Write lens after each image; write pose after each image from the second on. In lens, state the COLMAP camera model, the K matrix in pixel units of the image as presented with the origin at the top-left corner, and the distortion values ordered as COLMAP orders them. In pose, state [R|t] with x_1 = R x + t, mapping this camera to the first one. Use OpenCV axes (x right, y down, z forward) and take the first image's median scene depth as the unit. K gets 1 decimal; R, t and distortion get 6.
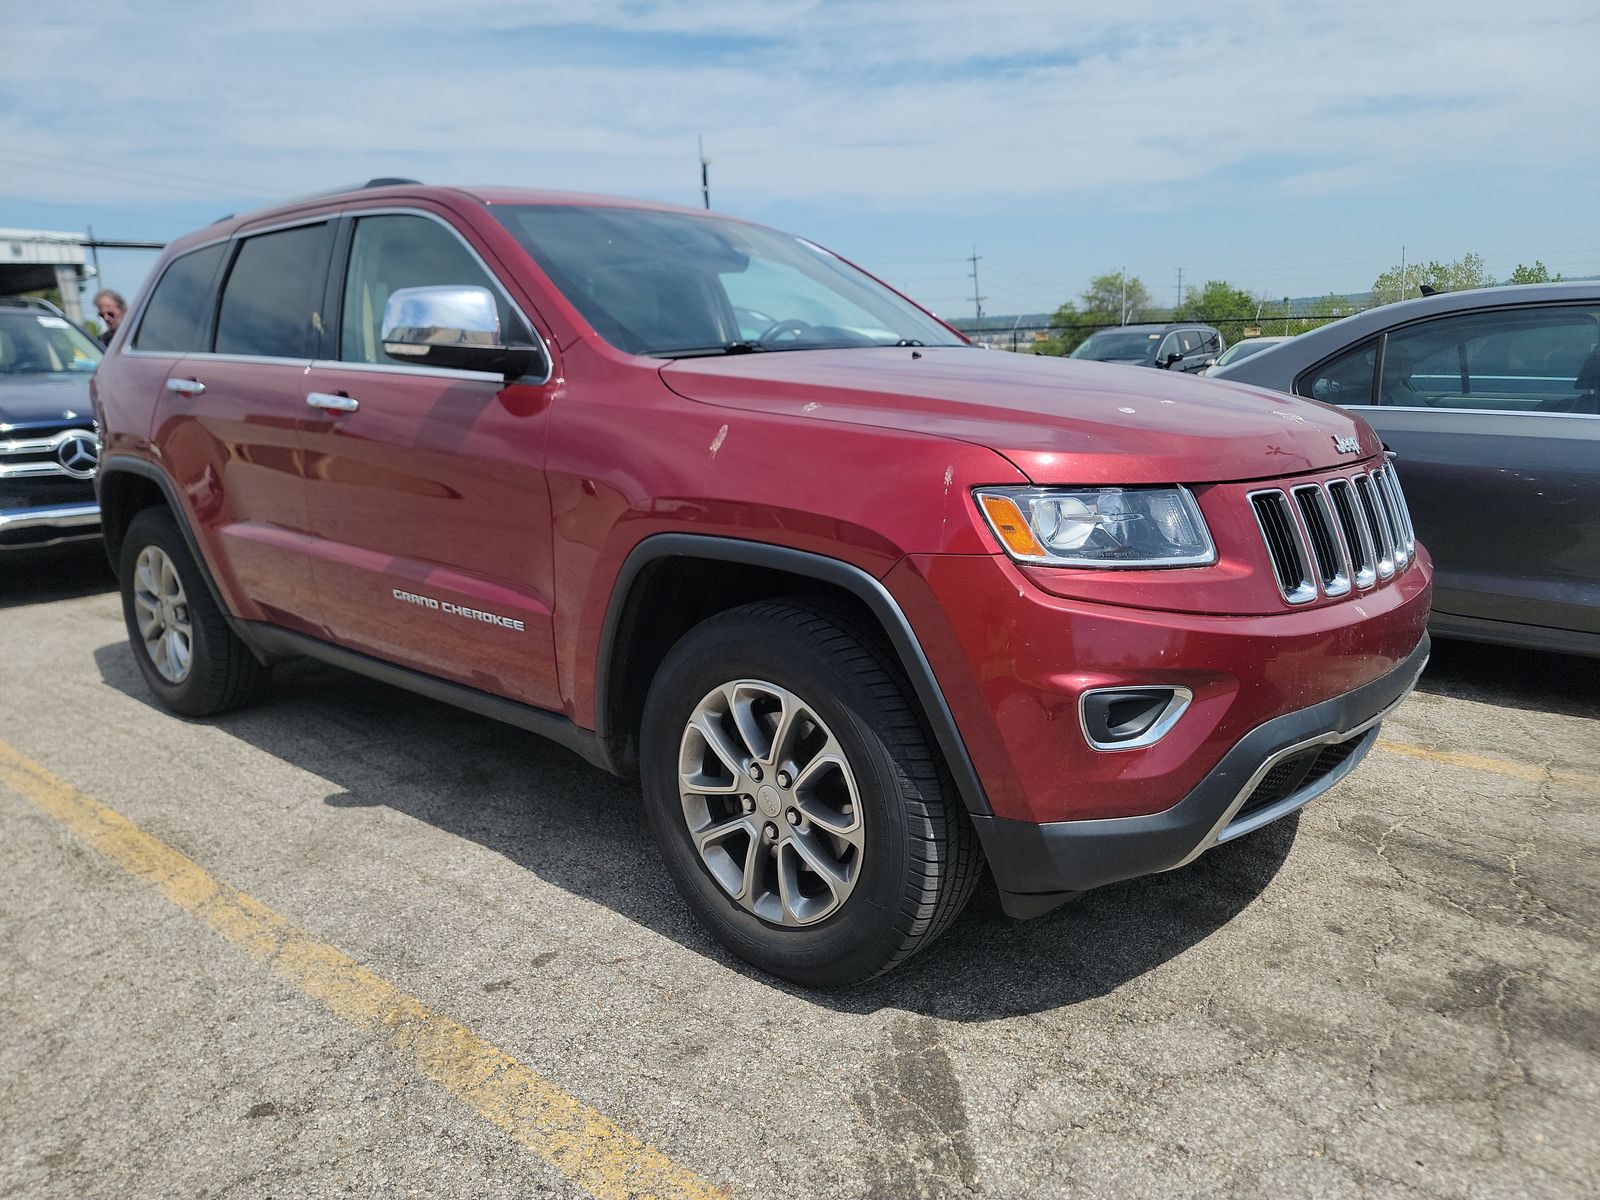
lens RADIAL K [[1156.6, 0, 800.0], [0, 1156.6, 600.0], [0, 0, 1]] dist [0.080281, -0.071210]
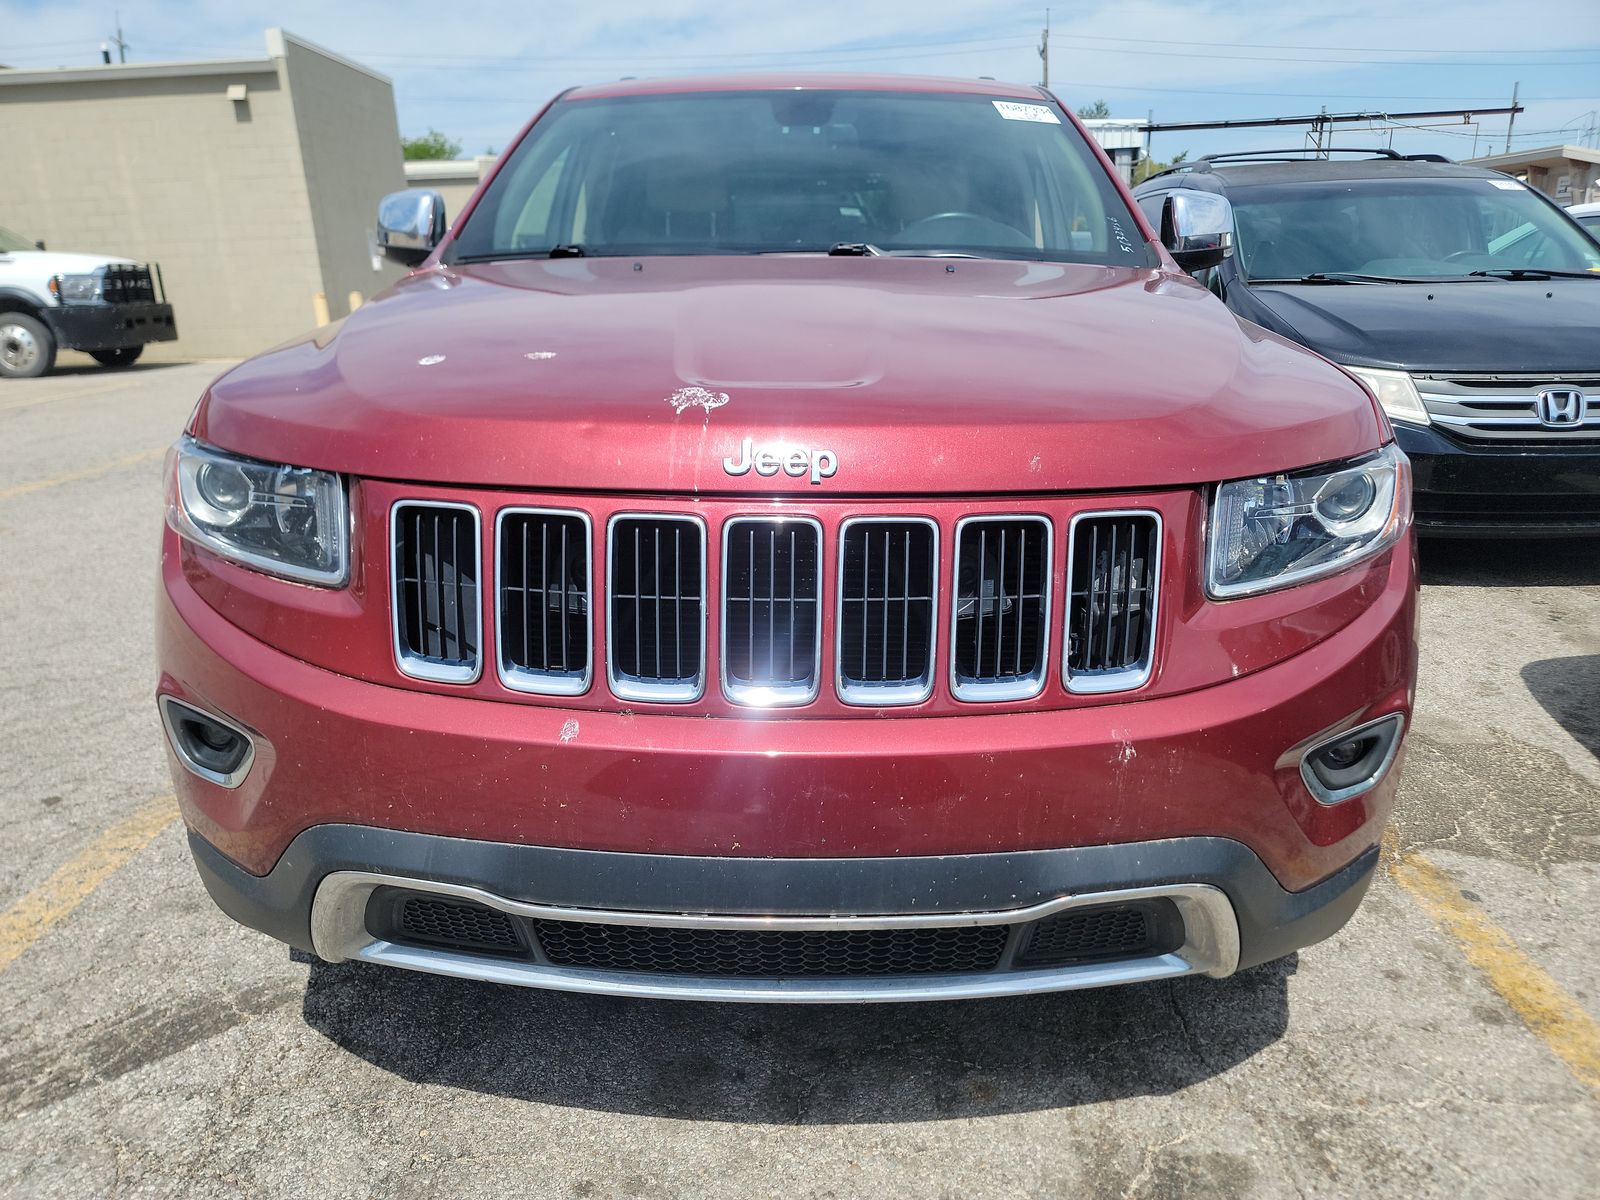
lens RADIAL K [[1156.6, 0, 800.0], [0, 1156.6, 600.0], [0, 0, 1]] dist [0.080281, -0.071210]
pose [[0.618854, 0.245543, -0.746142, 0.926458], [-0.170677, 0.969227, 0.177396, -0.170794], [0.766739, 0.017567, 0.641718, 0.660179]]
